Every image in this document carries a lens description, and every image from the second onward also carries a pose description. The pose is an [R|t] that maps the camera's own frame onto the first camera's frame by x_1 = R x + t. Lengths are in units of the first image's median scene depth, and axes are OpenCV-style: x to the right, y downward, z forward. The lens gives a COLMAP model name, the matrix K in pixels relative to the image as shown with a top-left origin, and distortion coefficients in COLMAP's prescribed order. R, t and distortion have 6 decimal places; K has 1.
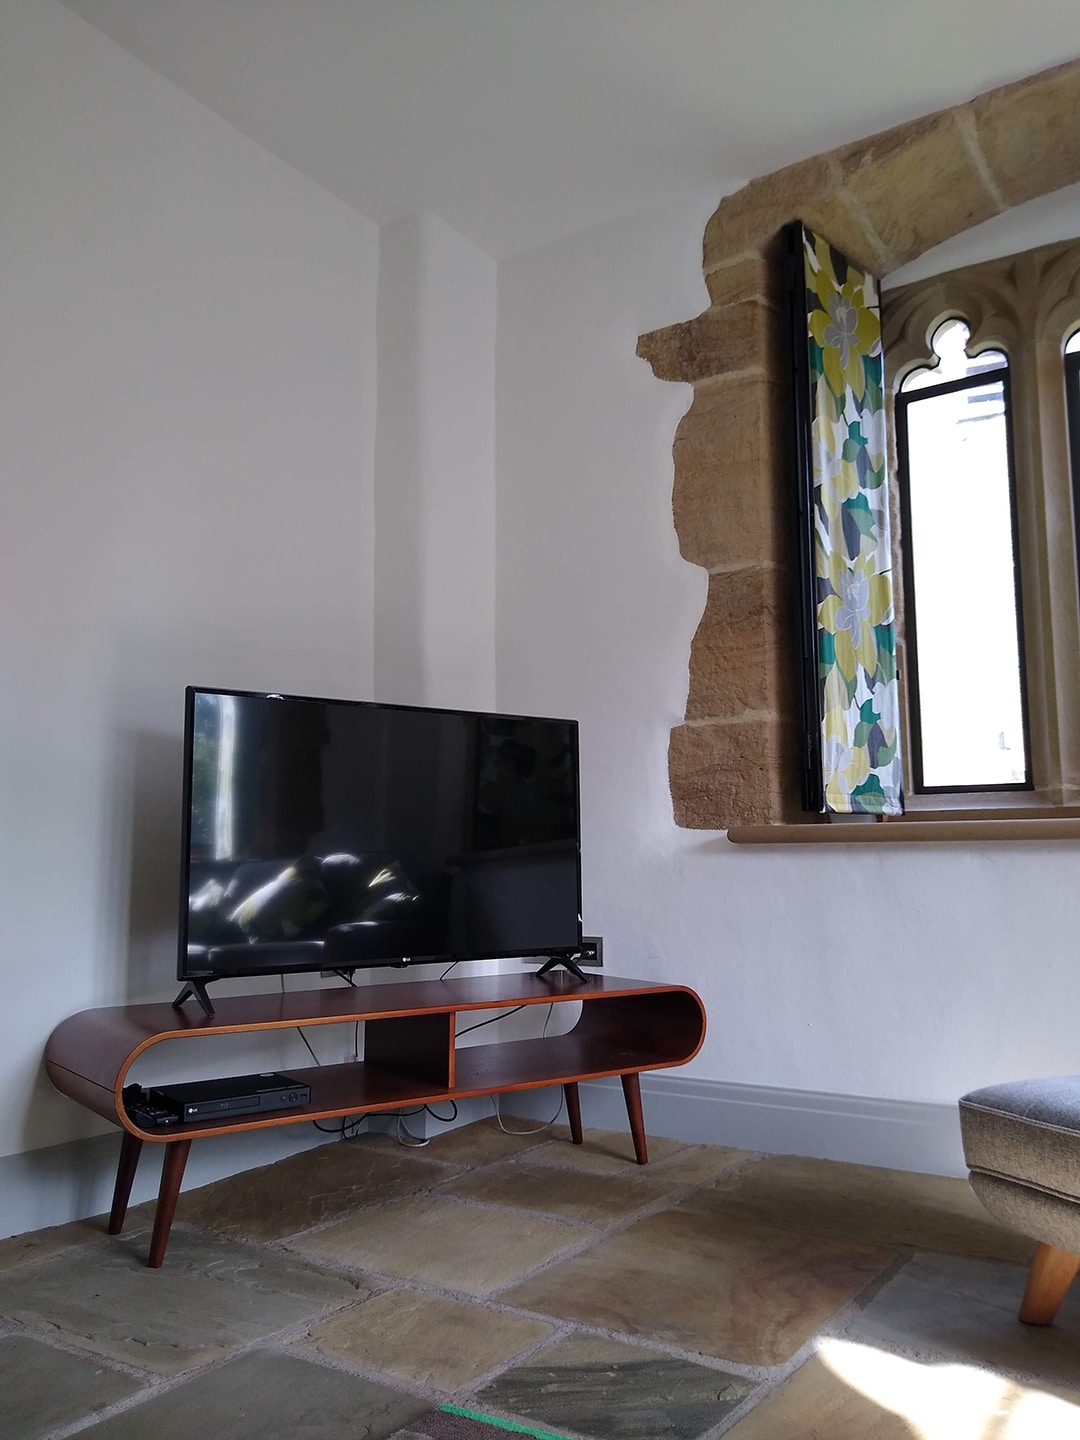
lens RADIAL K [[1129.2, 0, 539.0], [0, 1129.2, 708.3], [0, 0, 1]] dist [0.063567, -0.100714]
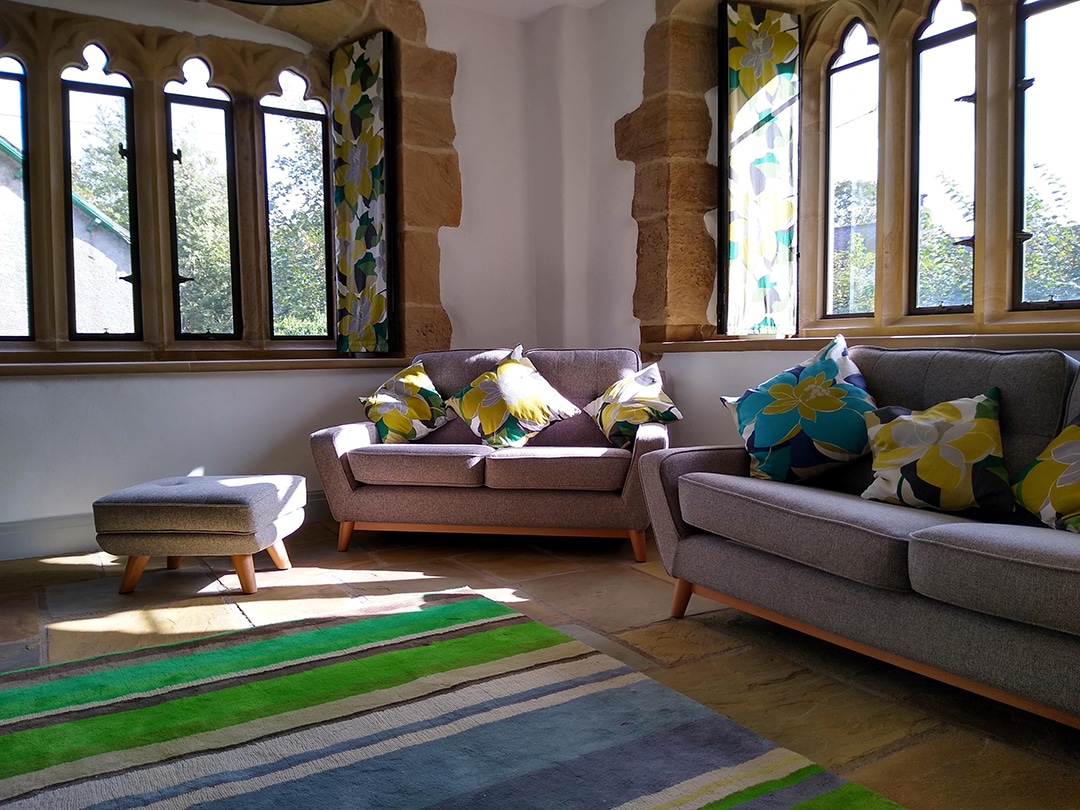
lens RADIAL K [[846.9, 0, 550.4], [0, 846.9, 409.2], [0, 0, 1]] dist [0.063567, -0.100714]
pose [[0.407281, -0.060563, 0.911293, -0.420628], [-0.116929, 0.986130, 0.117796, -0.068028], [-0.905787, -0.154532, 0.394550, -0.215562]]
